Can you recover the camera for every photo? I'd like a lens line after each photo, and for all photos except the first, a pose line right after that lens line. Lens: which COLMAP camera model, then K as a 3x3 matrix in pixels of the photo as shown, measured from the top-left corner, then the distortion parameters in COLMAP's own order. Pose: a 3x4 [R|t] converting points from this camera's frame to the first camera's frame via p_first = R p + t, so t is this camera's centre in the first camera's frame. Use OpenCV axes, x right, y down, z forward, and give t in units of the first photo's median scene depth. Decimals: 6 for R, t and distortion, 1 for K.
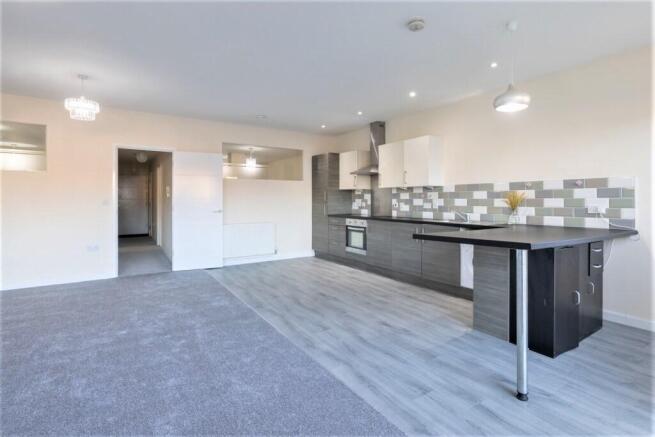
lens RADIAL K [[320.8, 0, 348.7], [0, 320.8, 200.5], [0, 0, 1]] dist [0.000907, 0.000207]
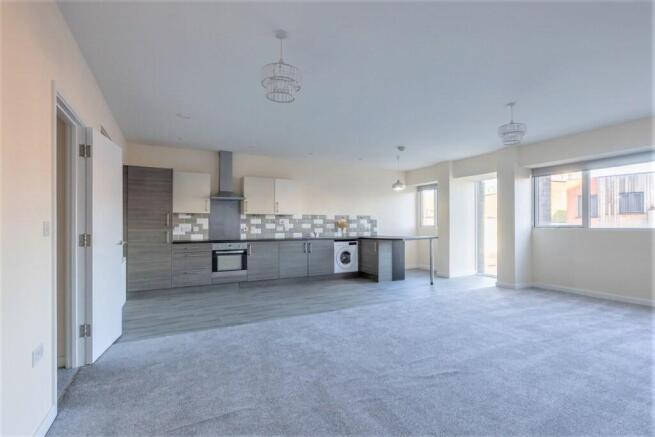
lens RADIAL K [[321.2, 0, 340.2], [0, 321.2, 224.4], [0, 0, 1]] dist [-0.002848, -0.000231]
pose [[0.115556, 0.000132, 0.993301, -1.191580], [0.003059, 0.999995, -0.000489, -0.000546], [-0.993296, 0.003095, 0.115555, 0.644258]]
